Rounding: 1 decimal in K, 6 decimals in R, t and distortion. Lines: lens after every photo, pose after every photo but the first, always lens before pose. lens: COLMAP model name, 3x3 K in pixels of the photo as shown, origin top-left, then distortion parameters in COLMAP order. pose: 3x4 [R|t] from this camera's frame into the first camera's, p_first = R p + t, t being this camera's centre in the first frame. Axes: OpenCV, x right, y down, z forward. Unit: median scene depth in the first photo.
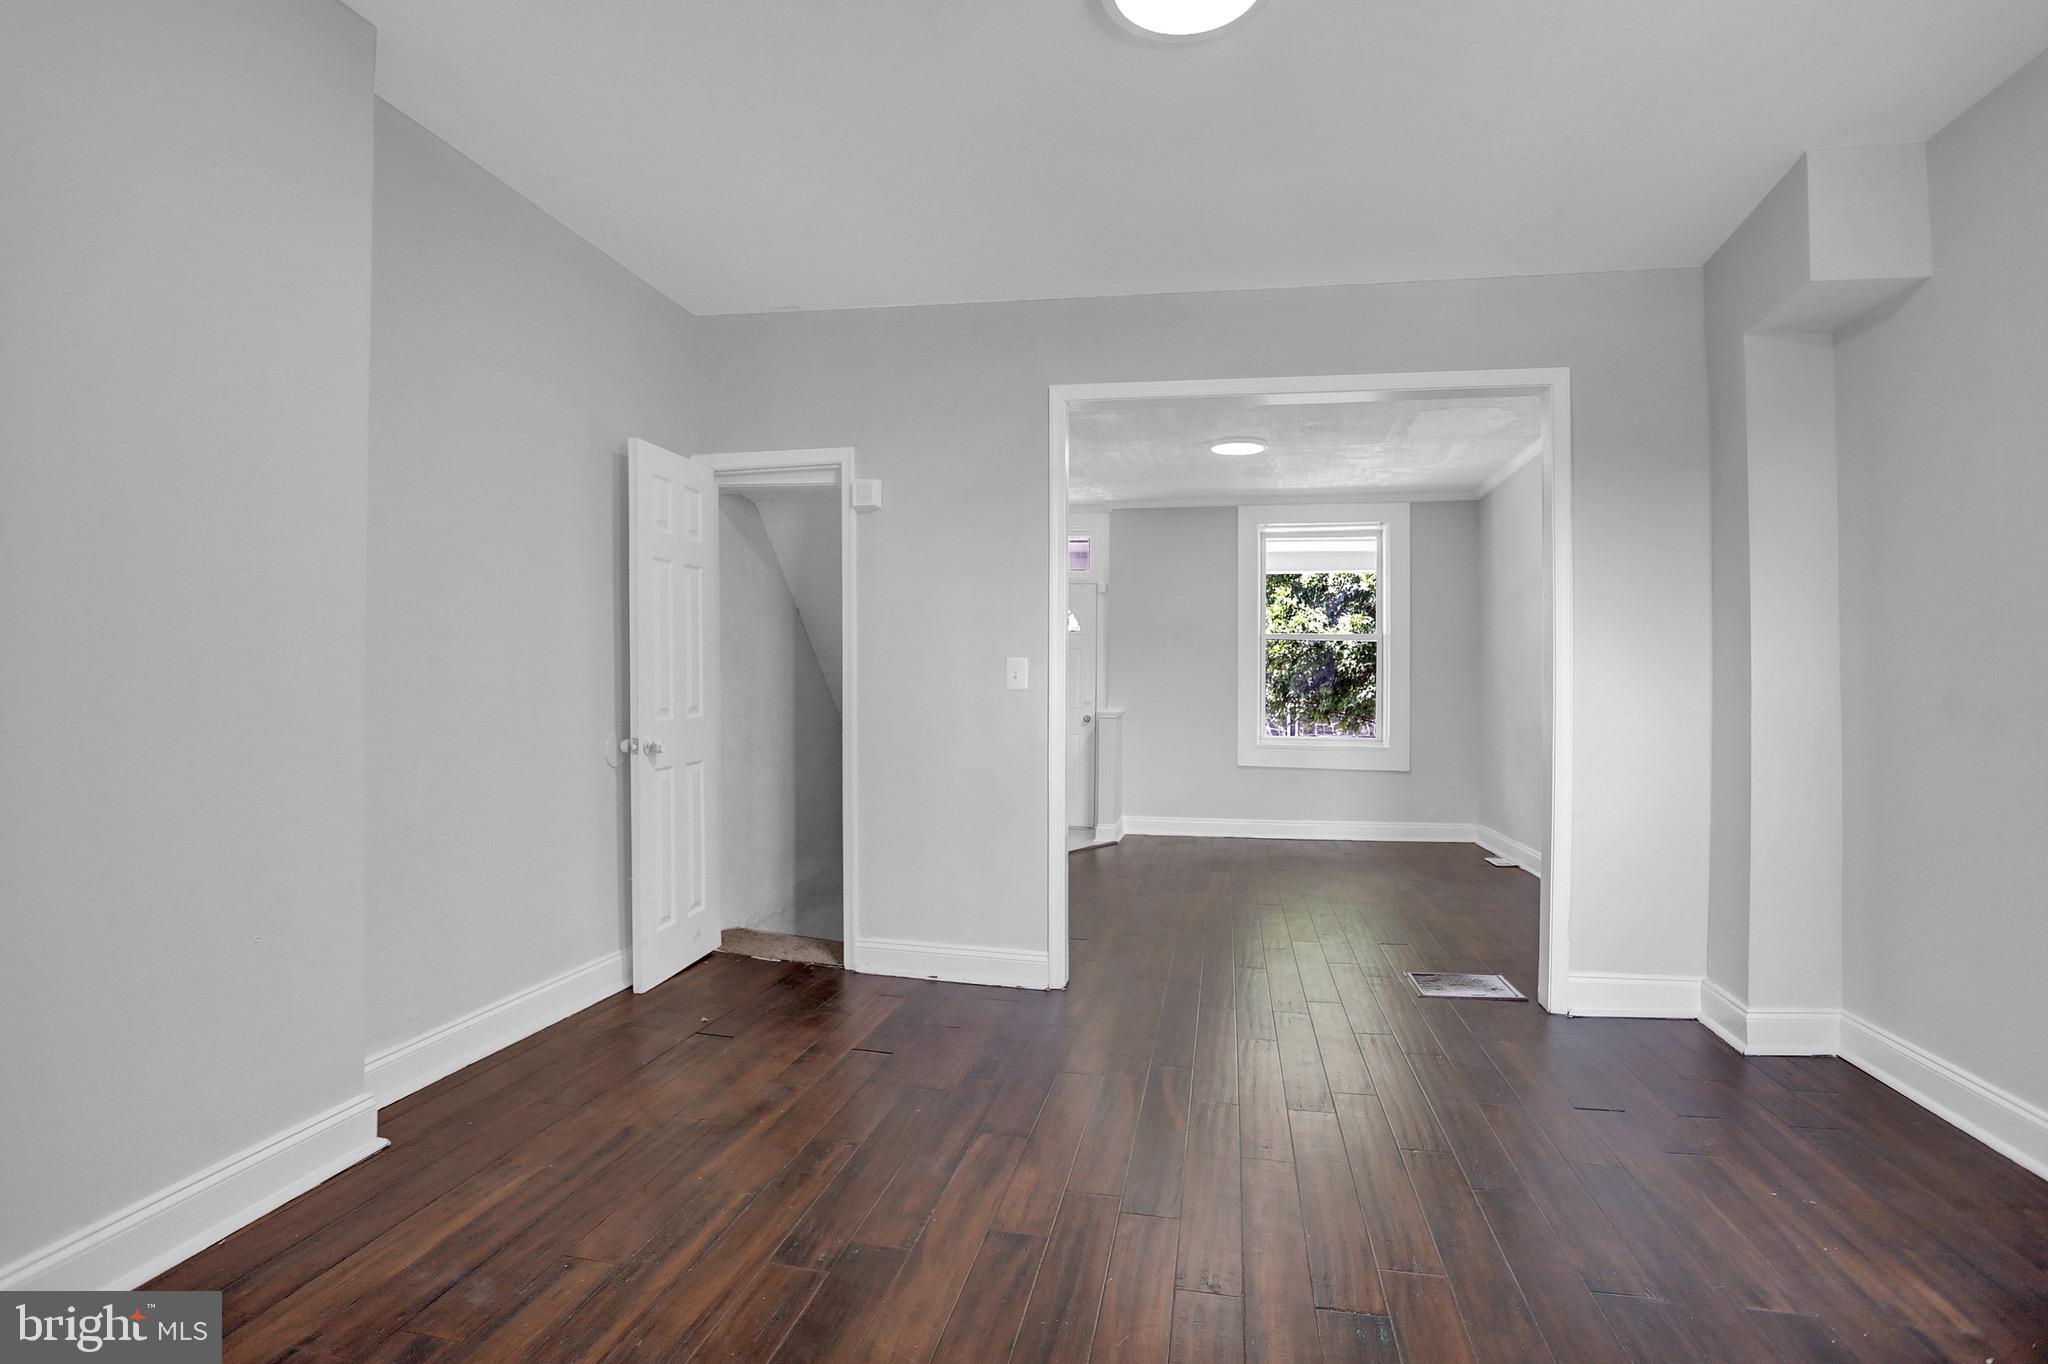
lens RADIAL K [[999.0, 0, 1024.0], [0, 999.0, 682.0], [0, 0, 1]] dist [-0.079414, 0.036932]
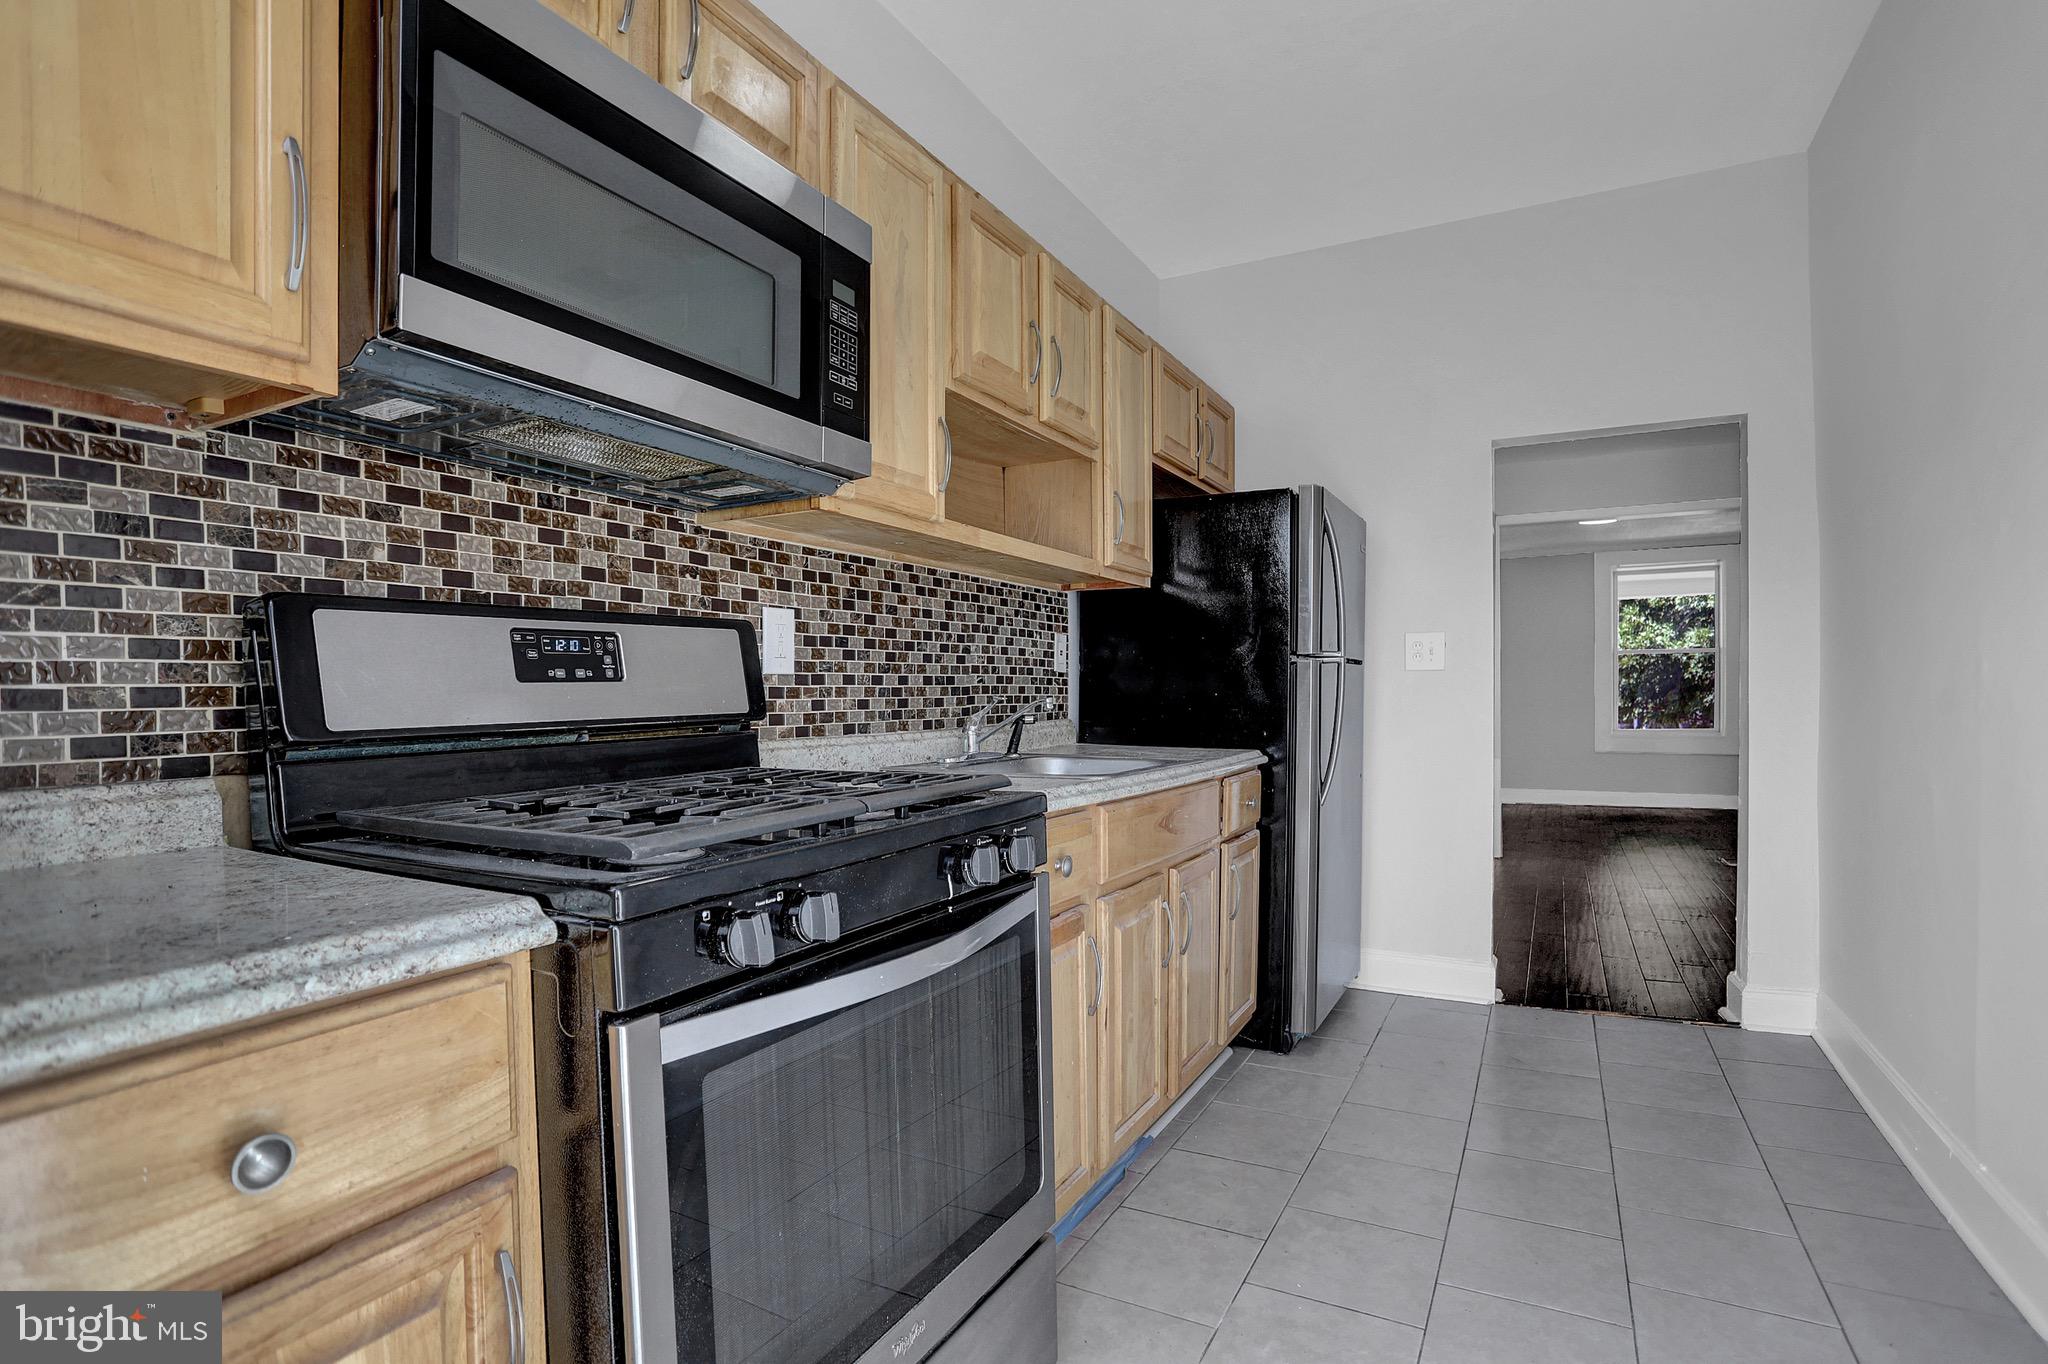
lens RADIAL K [[1009.9, 0, 1022.9], [0, 1009.9, 708.7], [0, 0, 1]] dist [-0.086189, 0.048276]
pose [[0.956193, -0.009780, -0.292572, -0.102606], [0.012014, 0.999911, 0.005840, 0.009470], [0.292489, -0.009100, 0.956226, -0.374965]]
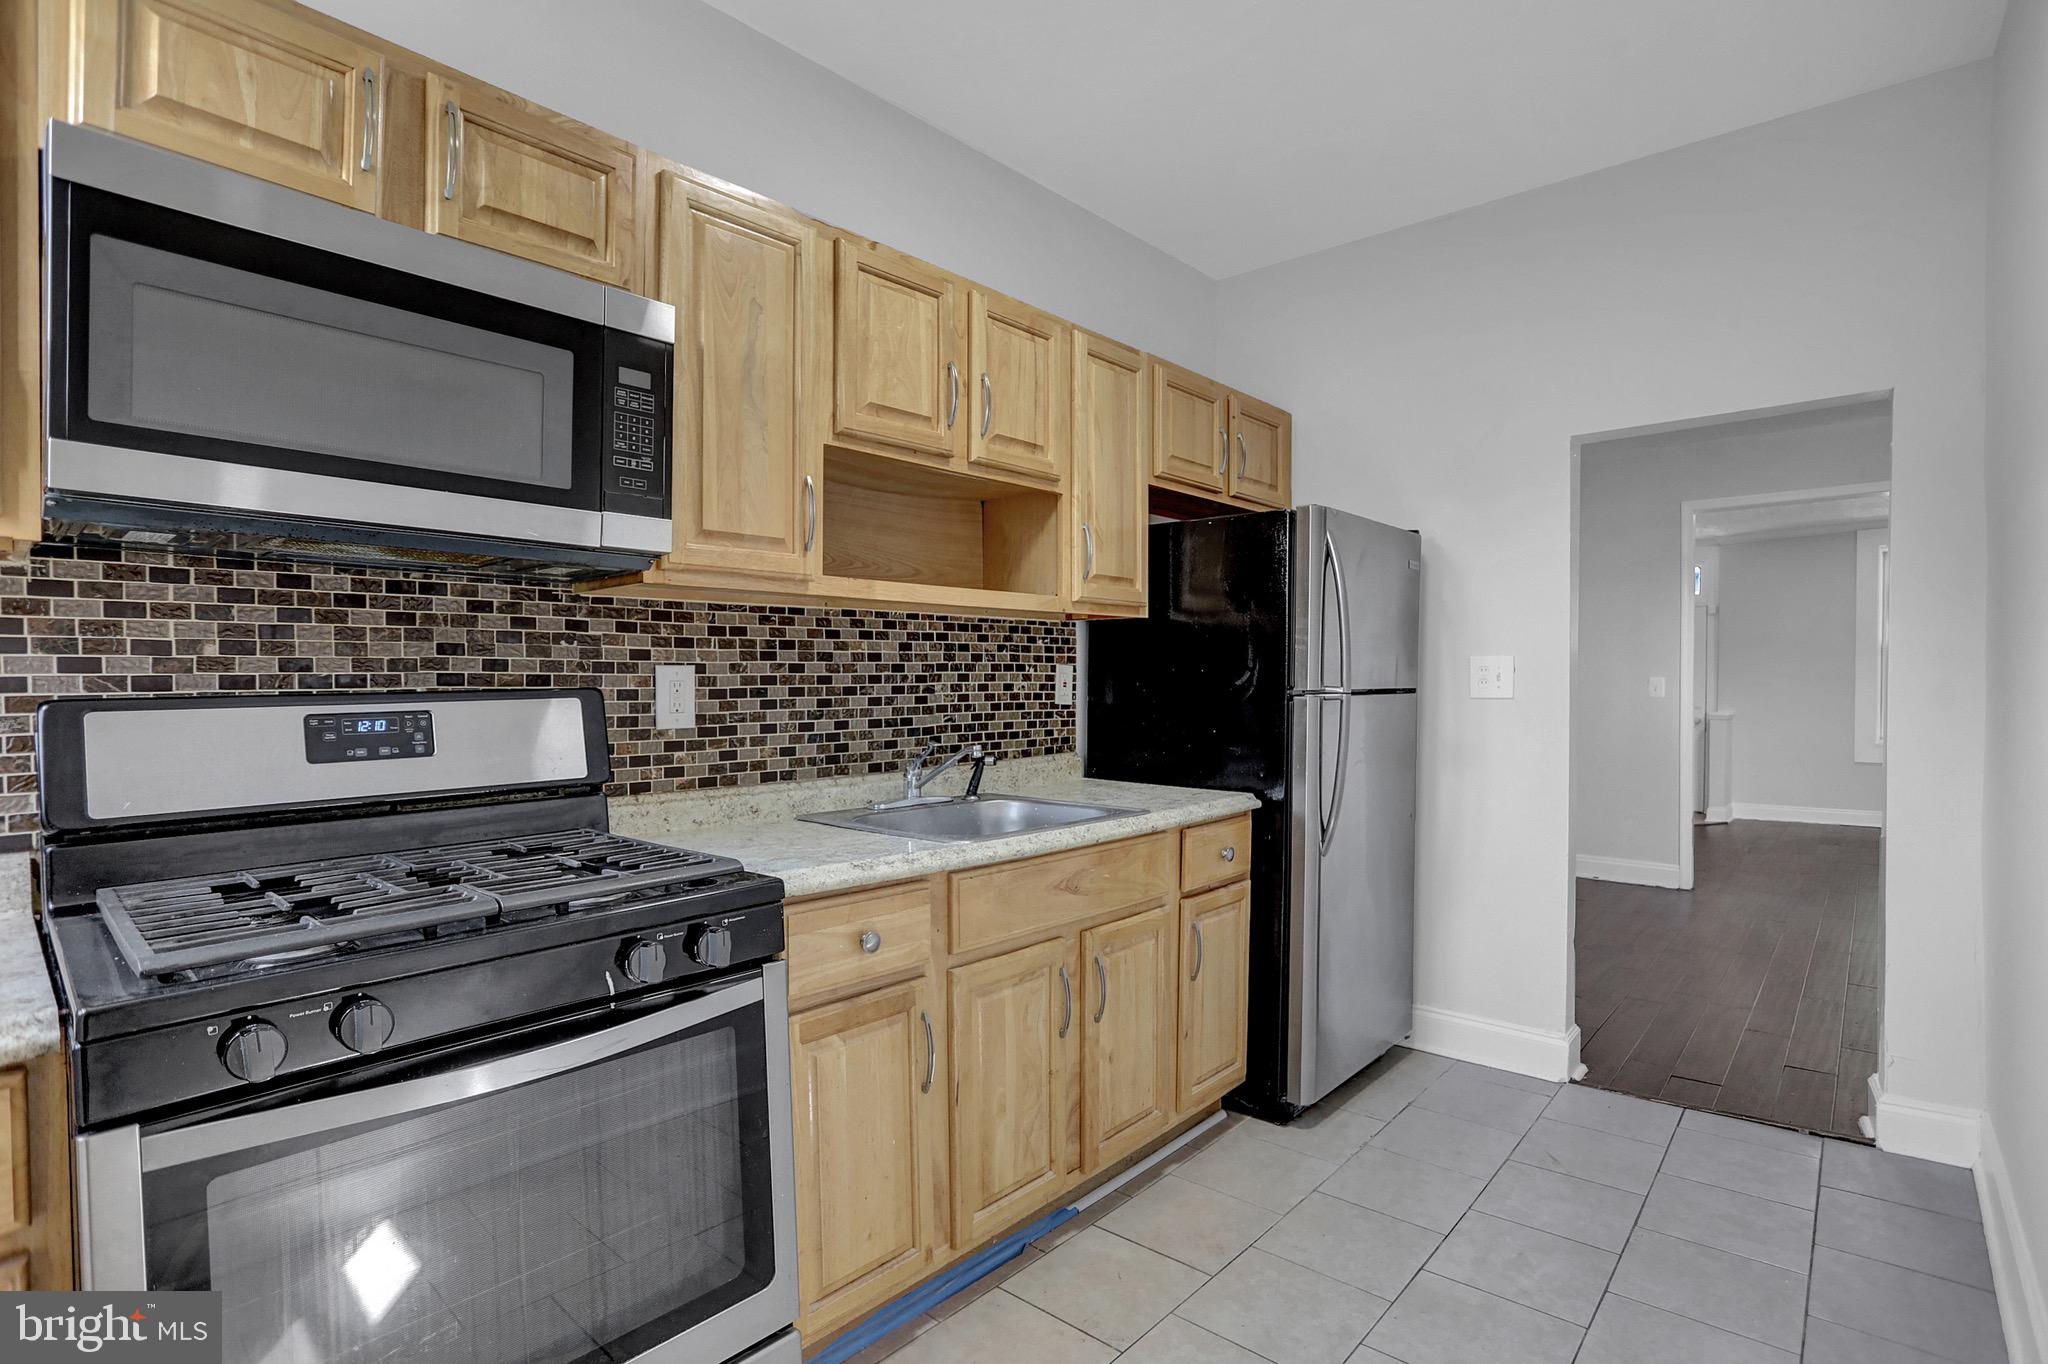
lens RADIAL K [[999.0, 0, 1024.0], [0, 999.0, 682.0], [0, 0, 1]] dist [-0.079414, 0.036932]
pose [[0.862762, -0.014083, -0.505414, -0.036527], [0.010470, 0.999895, -0.009987, -0.004700], [0.505501, 0.003325, 0.862819, -0.335729]]
